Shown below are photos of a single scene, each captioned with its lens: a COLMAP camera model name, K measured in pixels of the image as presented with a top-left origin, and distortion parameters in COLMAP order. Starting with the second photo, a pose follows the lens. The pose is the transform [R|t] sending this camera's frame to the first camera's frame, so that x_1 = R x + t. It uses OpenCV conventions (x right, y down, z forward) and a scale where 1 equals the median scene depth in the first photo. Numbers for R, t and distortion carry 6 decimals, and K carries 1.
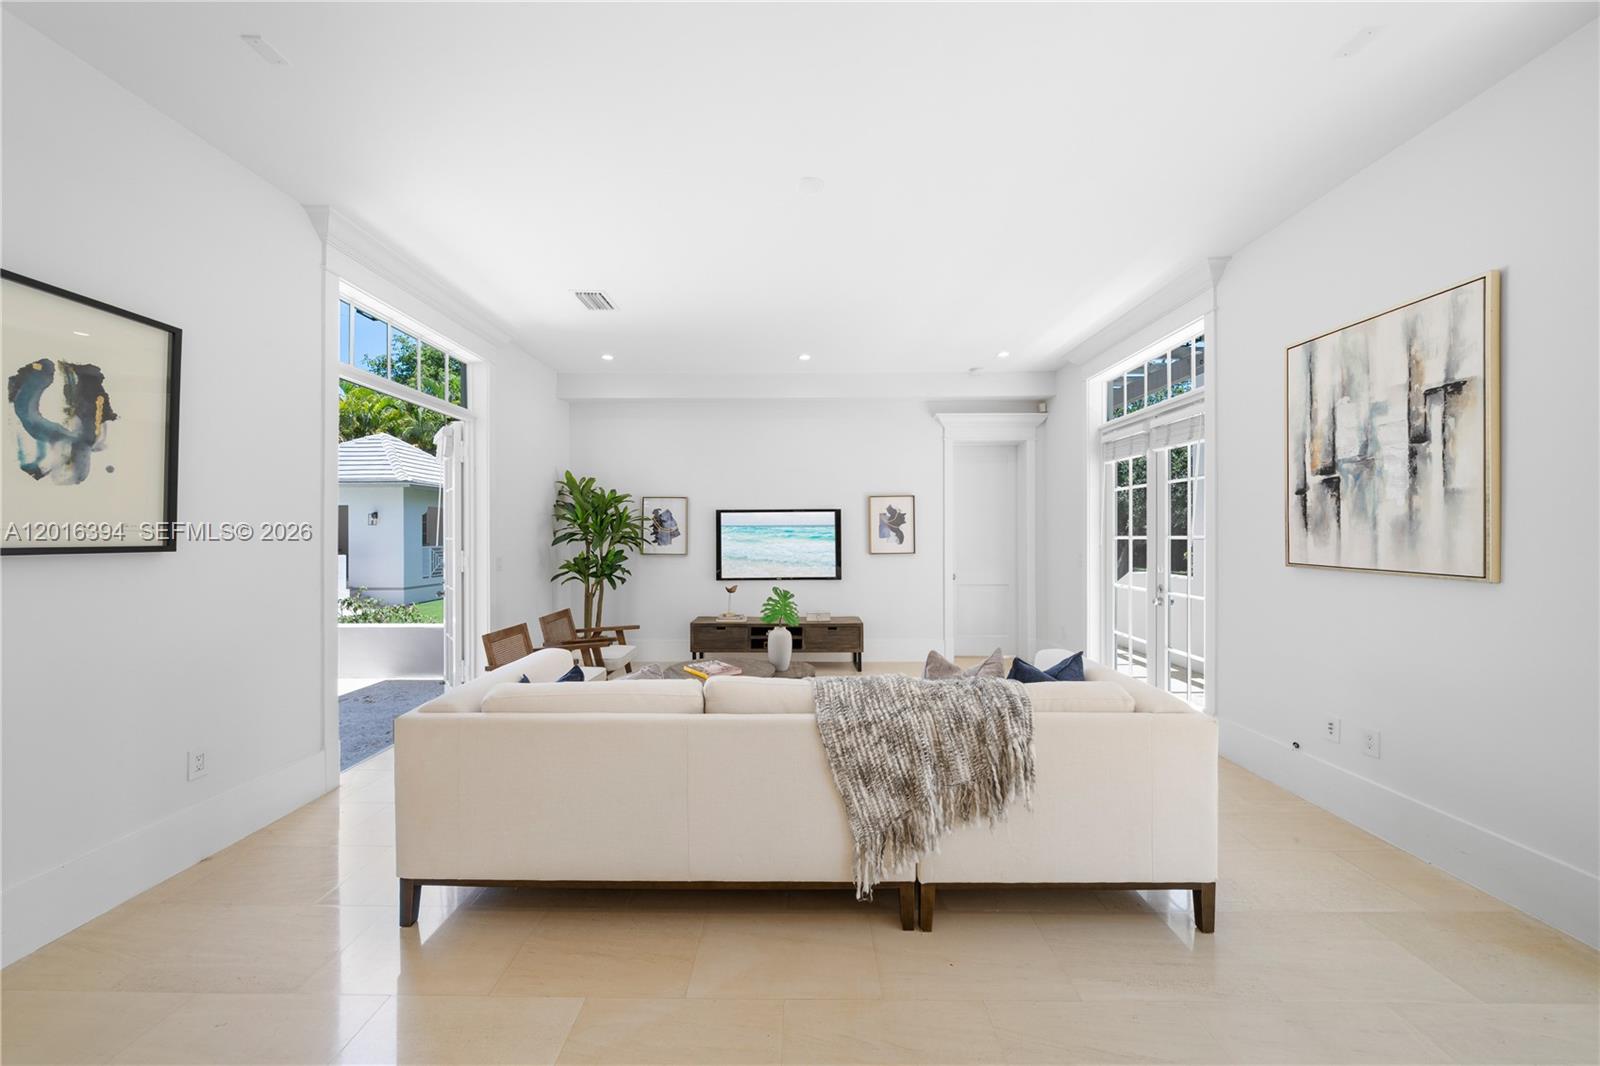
lens RADIAL K [[544.7, 0, 793.7], [0, 544.7, 536.7], [0, 0, 1]] dist [-0.003695, 0.000176]
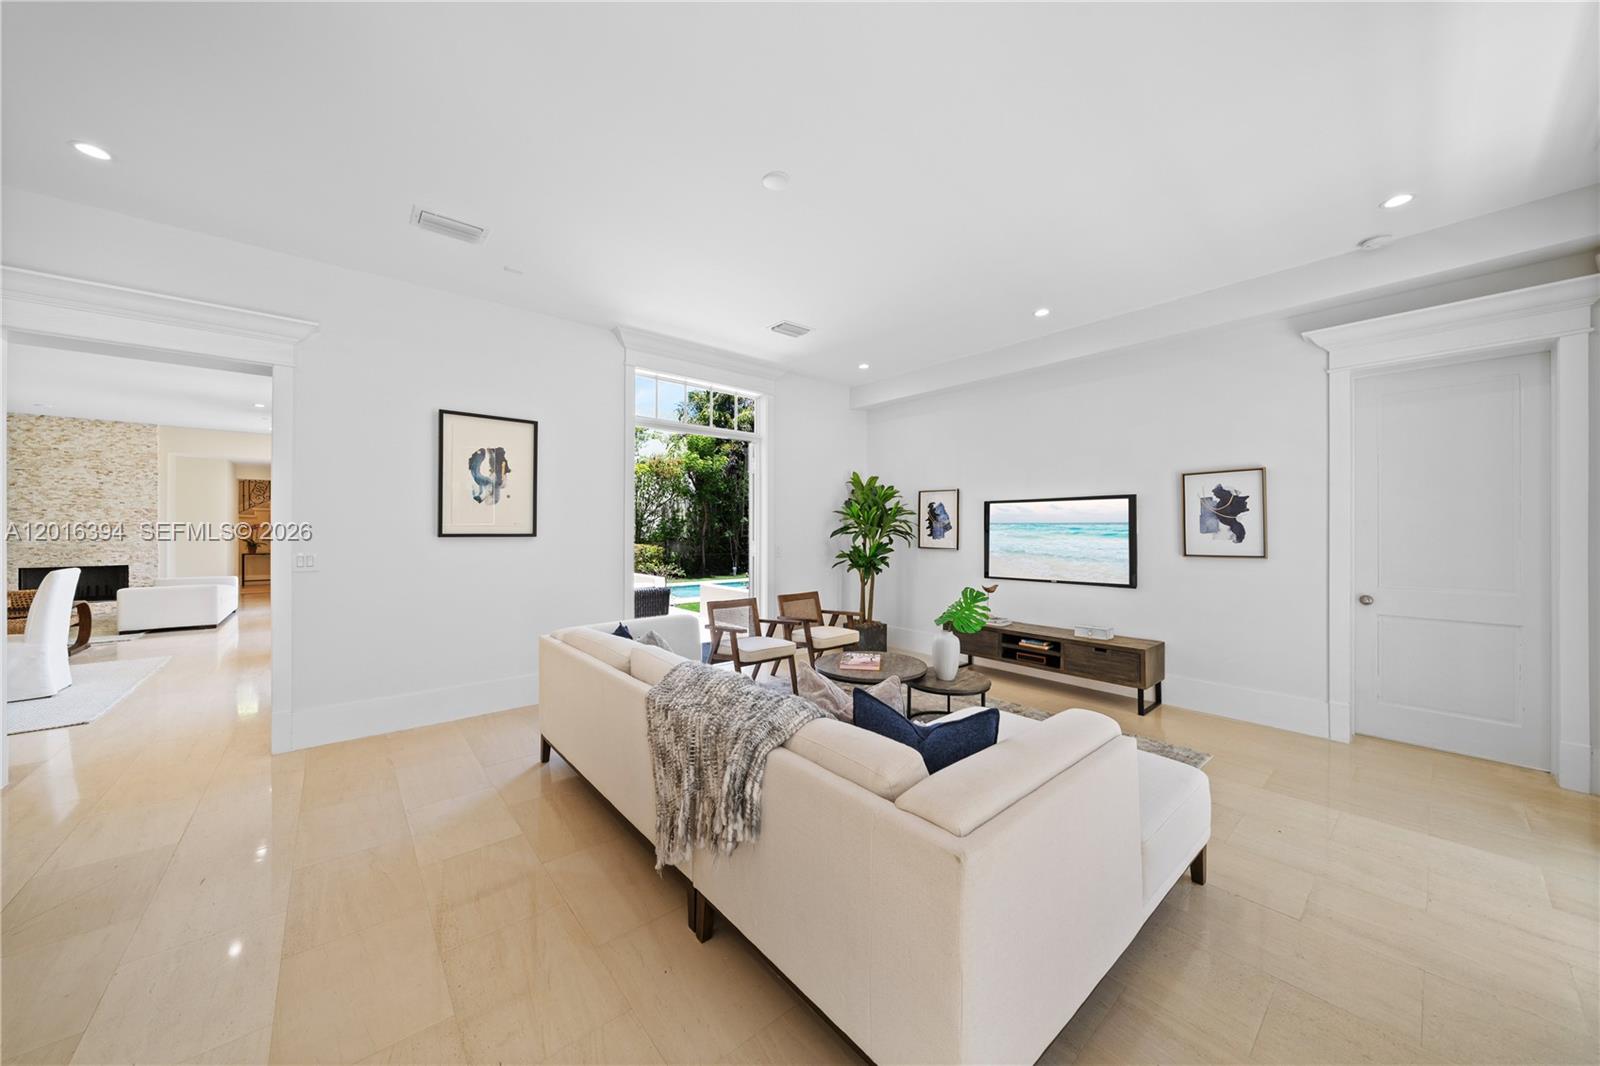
lens RADIAL K [[544.7, 0, 796.5], [0, 544.7, 528.2], [0, 0, 1]] dist [-0.003695, 0.000176]
pose [[0.654780, 0.000579, -0.755820, 0.370938], [-0.003619, 0.999991, -0.002370, -0.000734], [0.755811, 0.004287, 0.654776, 0.170122]]
